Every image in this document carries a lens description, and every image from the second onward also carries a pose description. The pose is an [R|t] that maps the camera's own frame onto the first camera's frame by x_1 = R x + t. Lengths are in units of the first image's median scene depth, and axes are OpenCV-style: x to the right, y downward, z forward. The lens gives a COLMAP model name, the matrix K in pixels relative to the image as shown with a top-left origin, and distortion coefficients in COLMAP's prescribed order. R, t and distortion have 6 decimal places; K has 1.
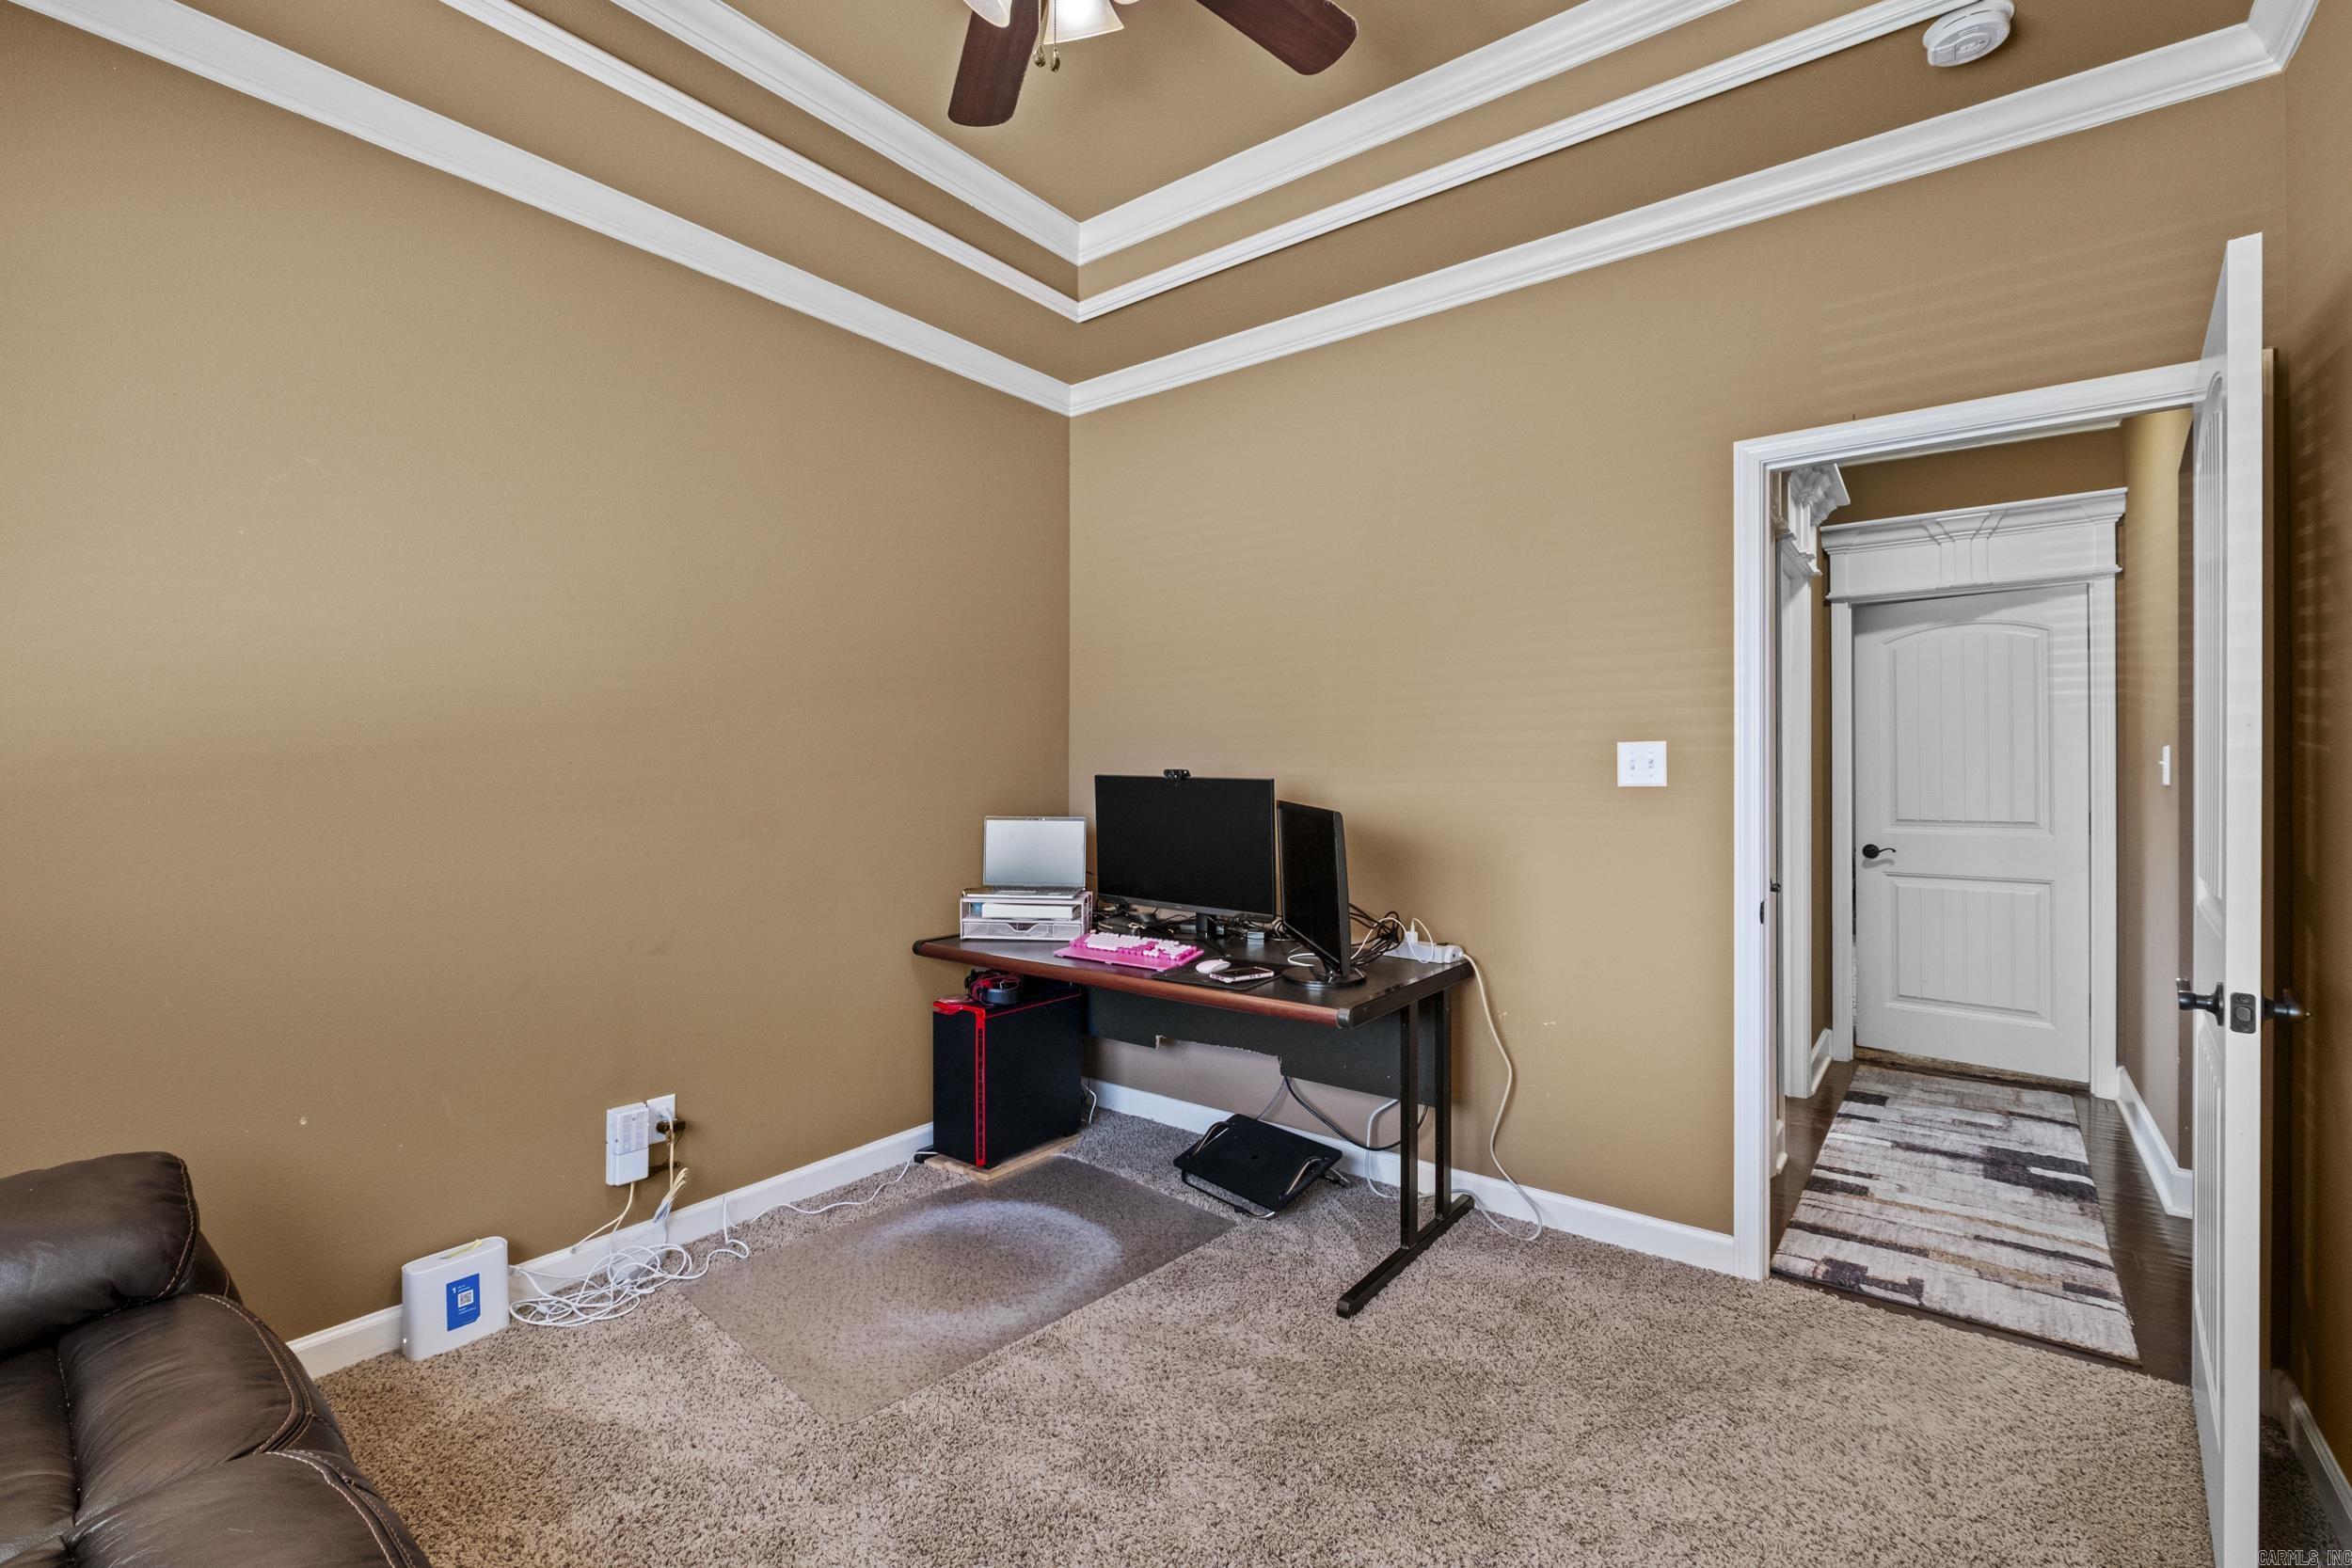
lens RADIAL K [[1026.3, 0, 1174.3], [0, 1026.3, 778.4], [0, 0, 1]] dist [-0.007129, 0.000423]
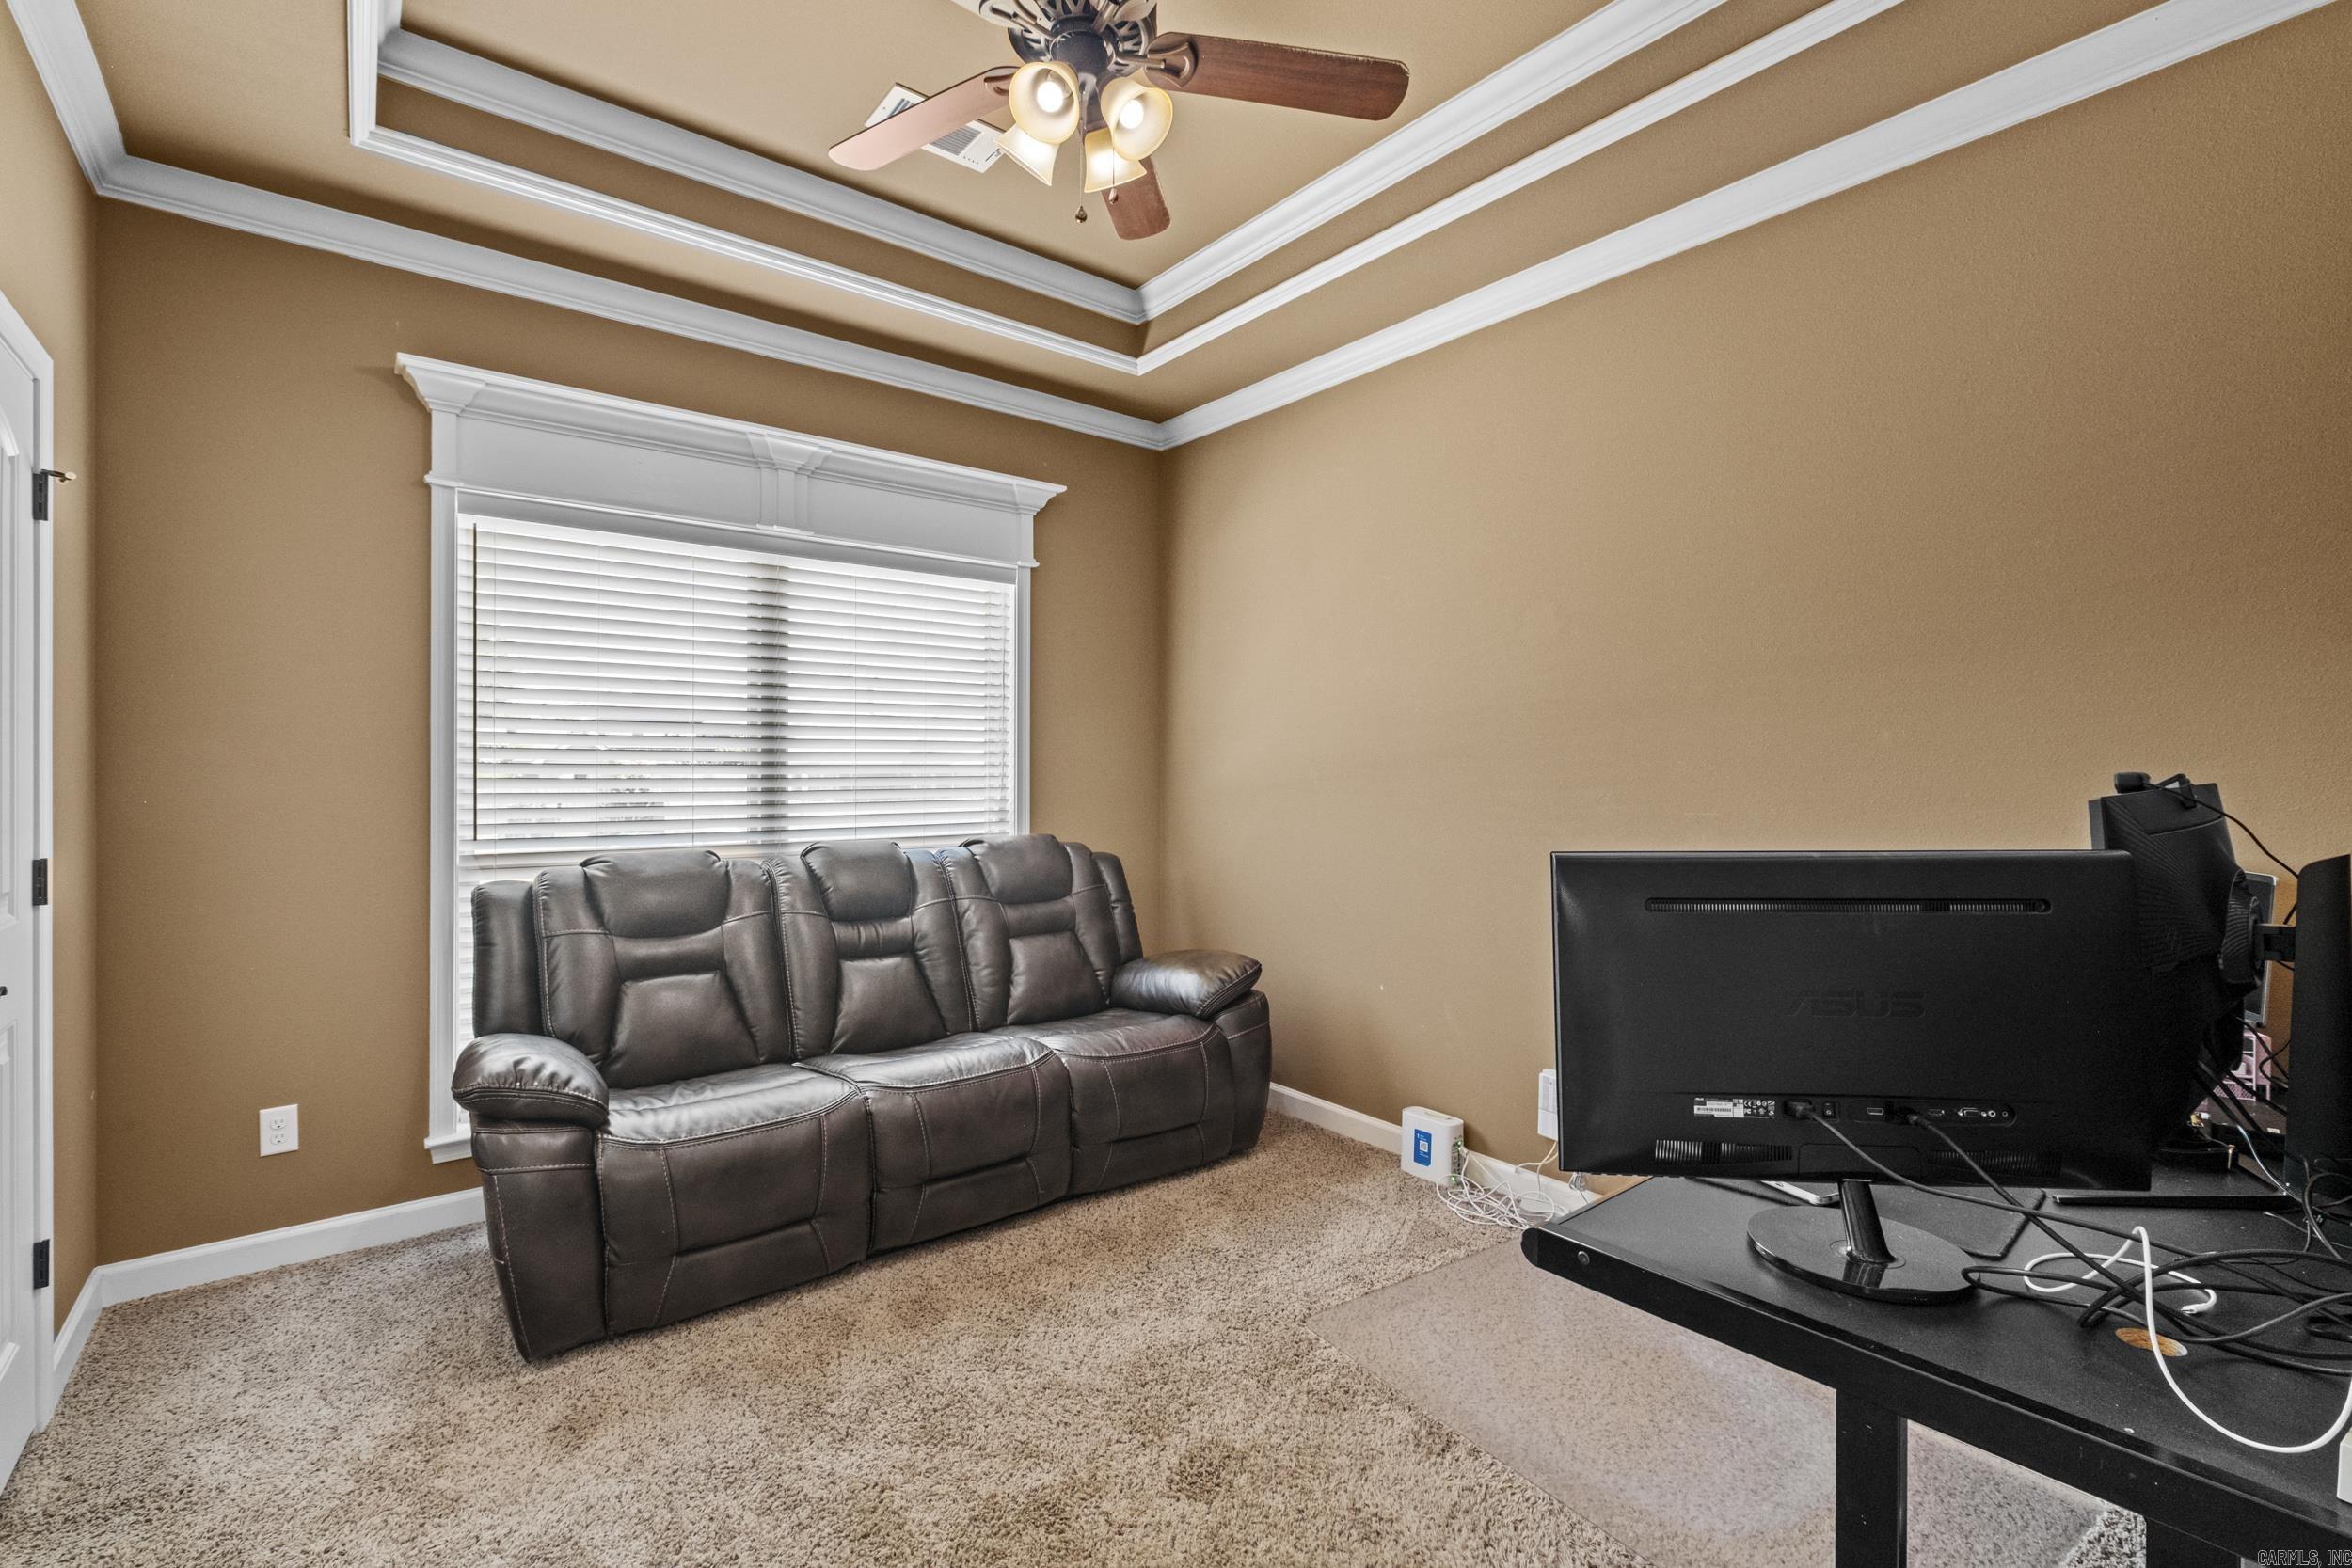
lens RADIAL K [[1026.3, 0, 1175.1], [0, 1026.3, 782.2], [0, 0, 1]] dist [-0.007129, 0.000423]
pose [[-0.250268, 0.002983, -0.968172, 0.774049], [-0.005840, 0.999972, 0.004590, -0.001157], [0.968159, 0.006803, -0.250244, 1.025225]]
